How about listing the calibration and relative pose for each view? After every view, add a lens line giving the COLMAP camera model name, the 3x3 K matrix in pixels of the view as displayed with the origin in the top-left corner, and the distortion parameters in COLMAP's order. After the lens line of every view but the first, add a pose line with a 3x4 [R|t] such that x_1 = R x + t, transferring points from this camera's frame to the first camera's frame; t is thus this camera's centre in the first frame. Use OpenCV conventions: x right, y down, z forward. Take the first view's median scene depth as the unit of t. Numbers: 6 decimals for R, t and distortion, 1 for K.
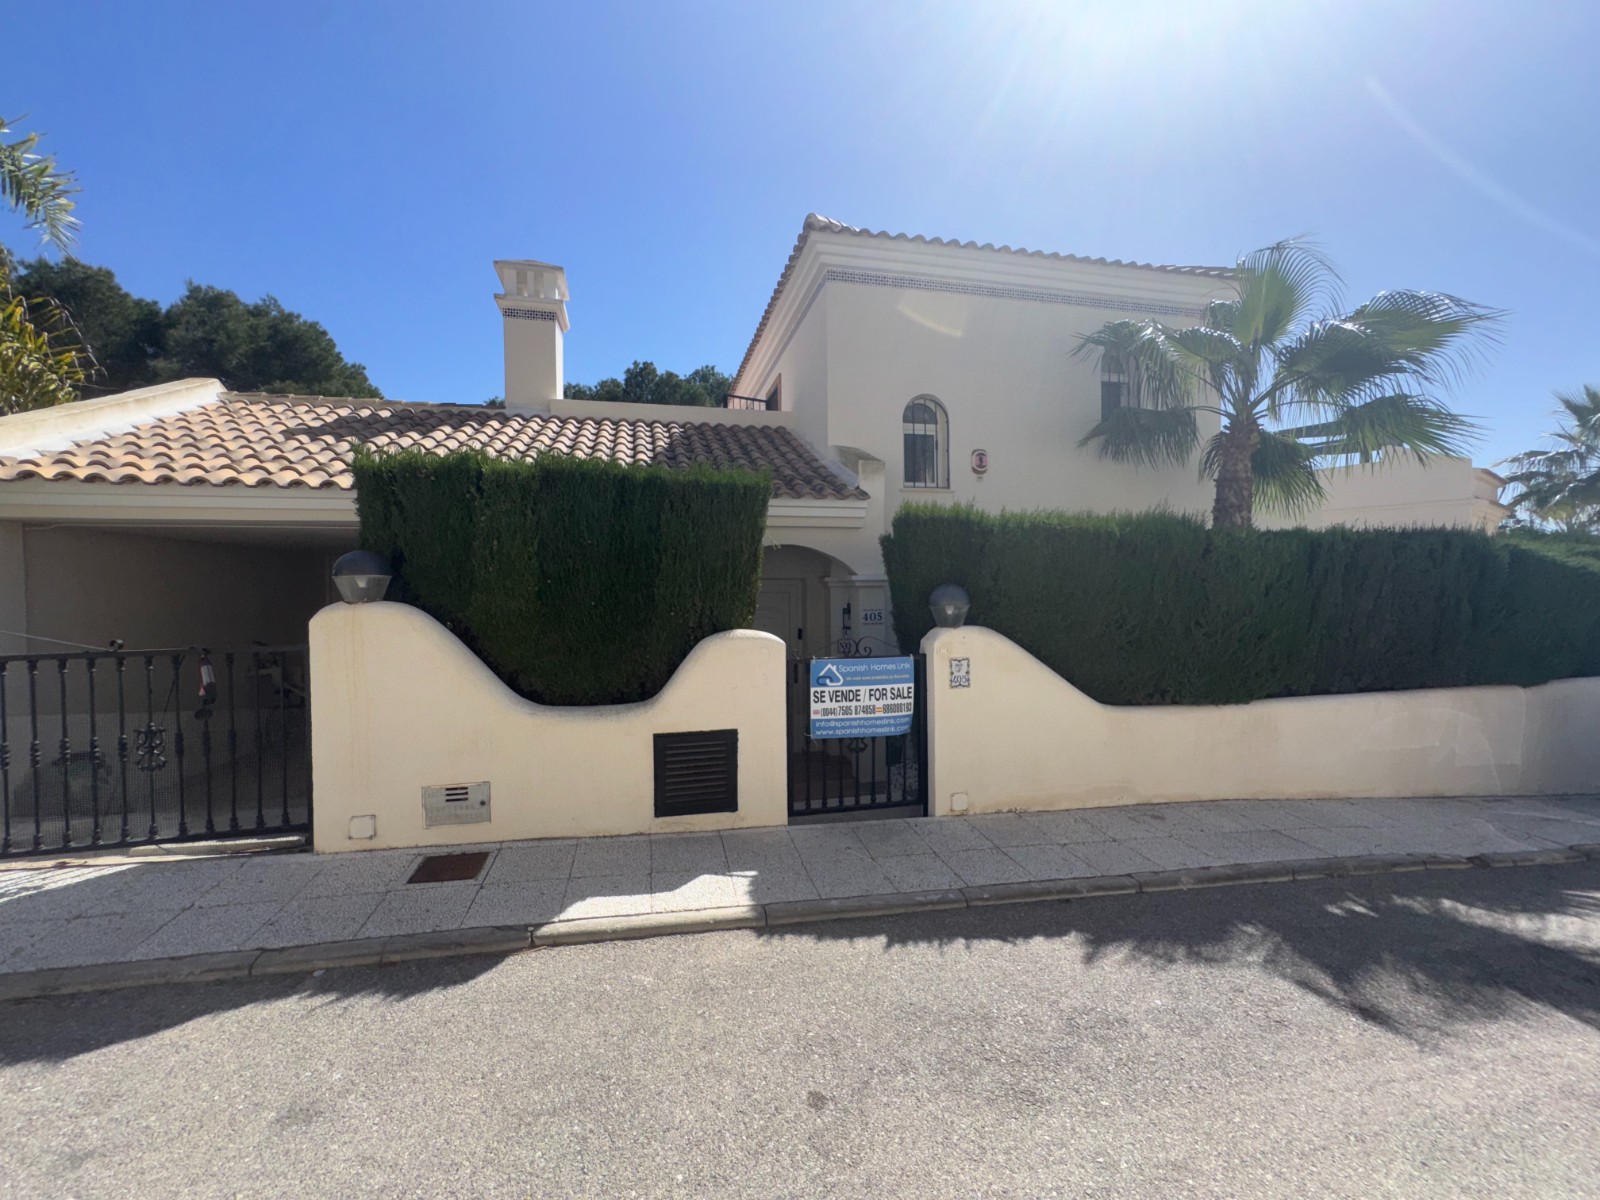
lens RADIAL K [[639.8, 0, 800.0], [0, 639.8, 600.0], [0, 0, 1]] dist [0.000500, 0.000235]
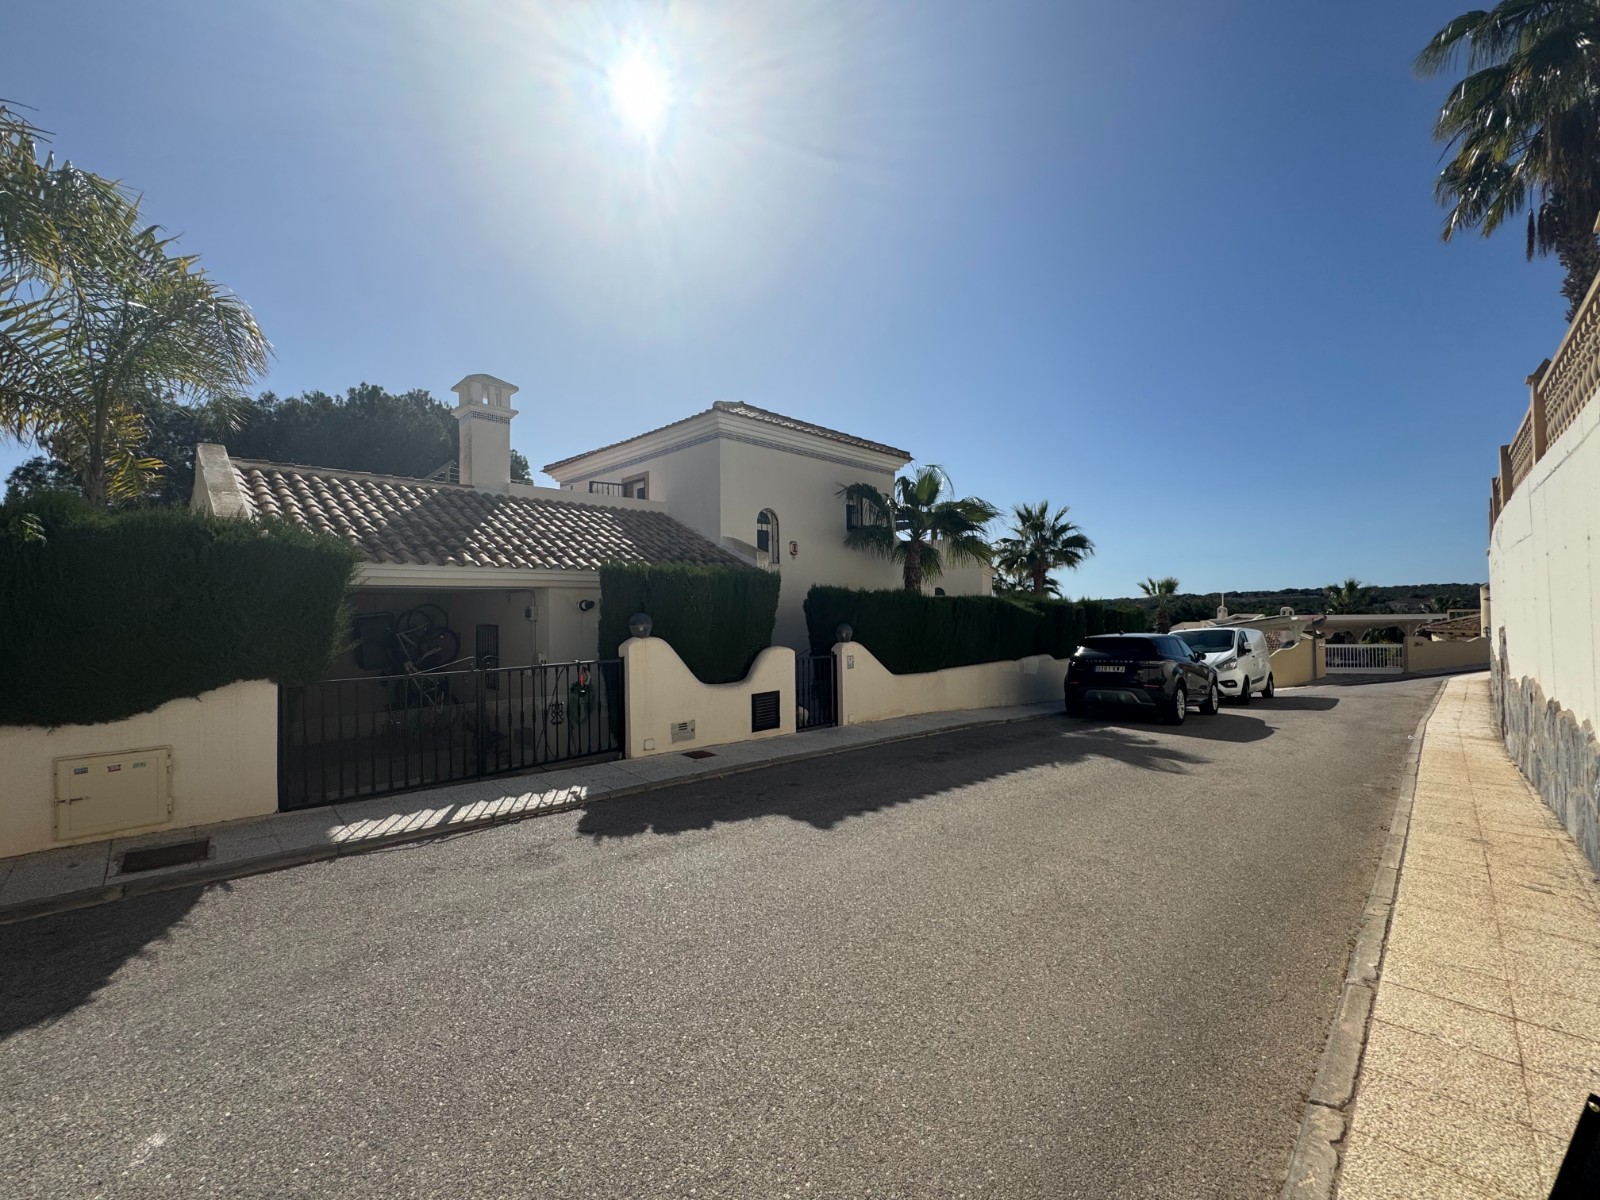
lens RADIAL K [[639.8, 0, 800.0], [0, 639.8, 600.0], [0, 0, 1]] dist [0.000500, 0.000235]
pose [[0.853066, 0.005929, 0.521770, -0.909320], [0.012533, 0.999414, -0.031848, -0.031508], [-0.521653, 0.033708, 0.852491, -0.717512]]
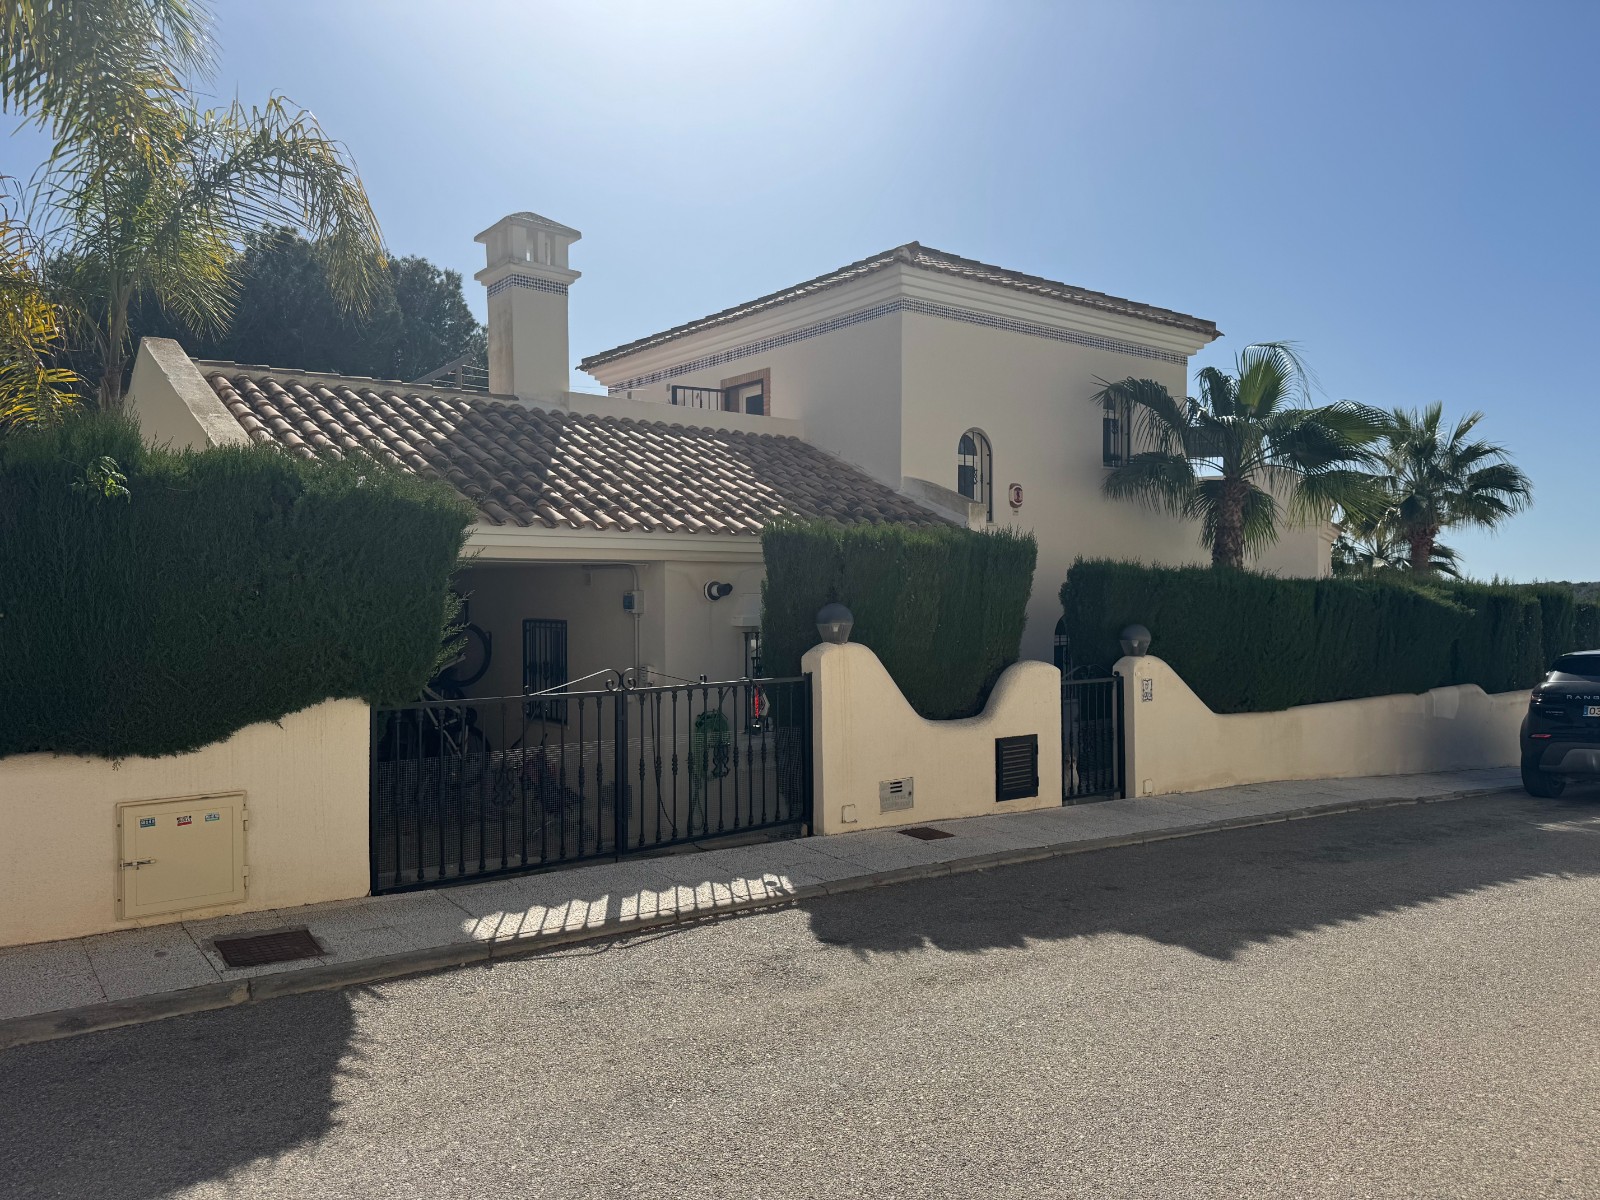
lens RADIAL K [[1111.5, 0, 800.0], [0, 1111.5, 600.0], [0, 0, 1]] dist [0.158422, -0.275418]
pose [[0.908556, 0.004755, 0.417735, -1.160376], [0.002131, 0.999869, -0.016017, -0.032700], [-0.417757, 0.015442, 0.908428, -0.705304]]
